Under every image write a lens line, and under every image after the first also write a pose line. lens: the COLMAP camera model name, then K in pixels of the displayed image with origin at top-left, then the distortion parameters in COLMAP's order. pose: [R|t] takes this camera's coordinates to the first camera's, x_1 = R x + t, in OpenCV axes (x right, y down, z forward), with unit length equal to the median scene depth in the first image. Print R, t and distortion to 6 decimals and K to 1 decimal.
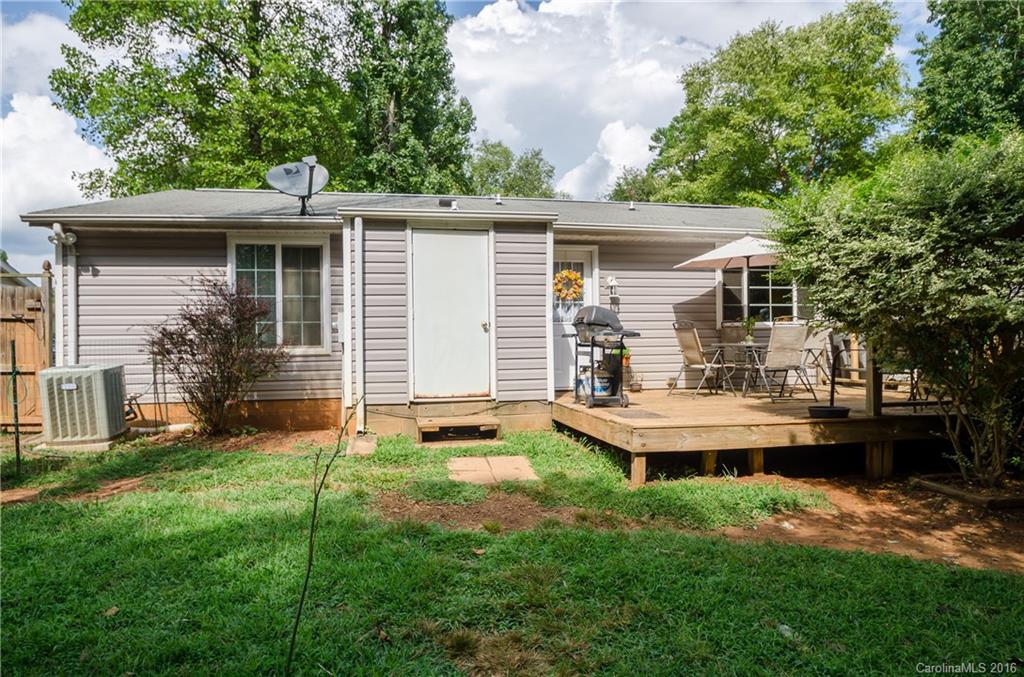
lens RADIAL K [[613.4, 0, 512.6], [0, 613.4, 340.7], [0, 0, 1]] dist [0.003354, 0.000412]
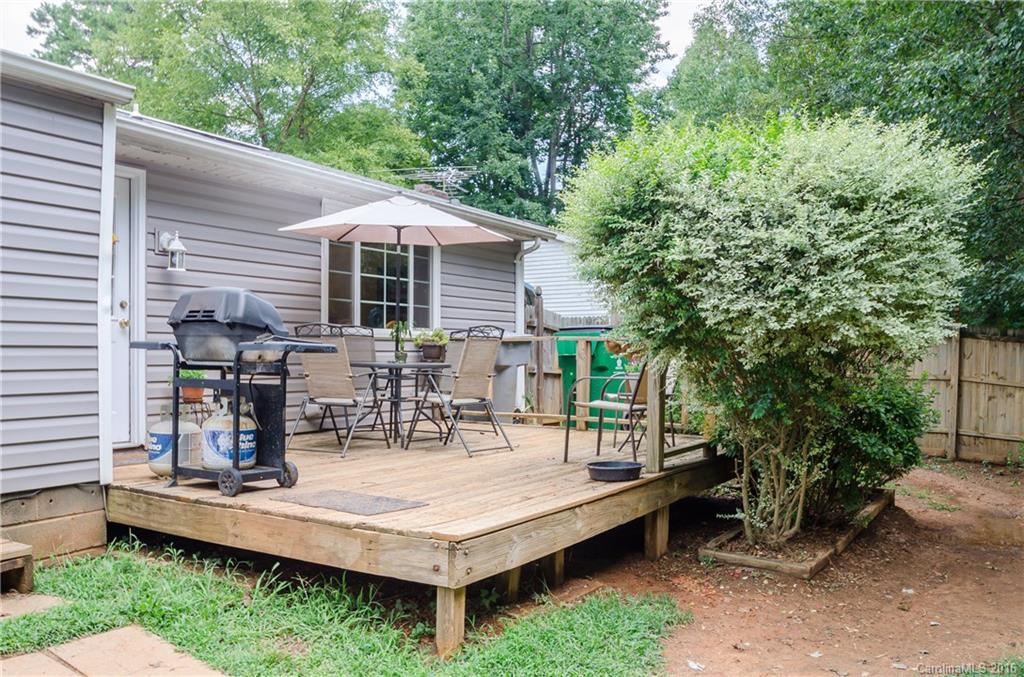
lens RADIAL K [[836.9, 0, 511.5], [0, 836.9, 343.7], [0, 0, 1]] dist [-0.044463, -0.000351]
pose [[0.676048, 0.026401, 0.736384, -0.201908], [-0.026663, 0.999580, -0.011359, -0.009903], [-0.736375, -0.011955, 0.676468, 0.357859]]
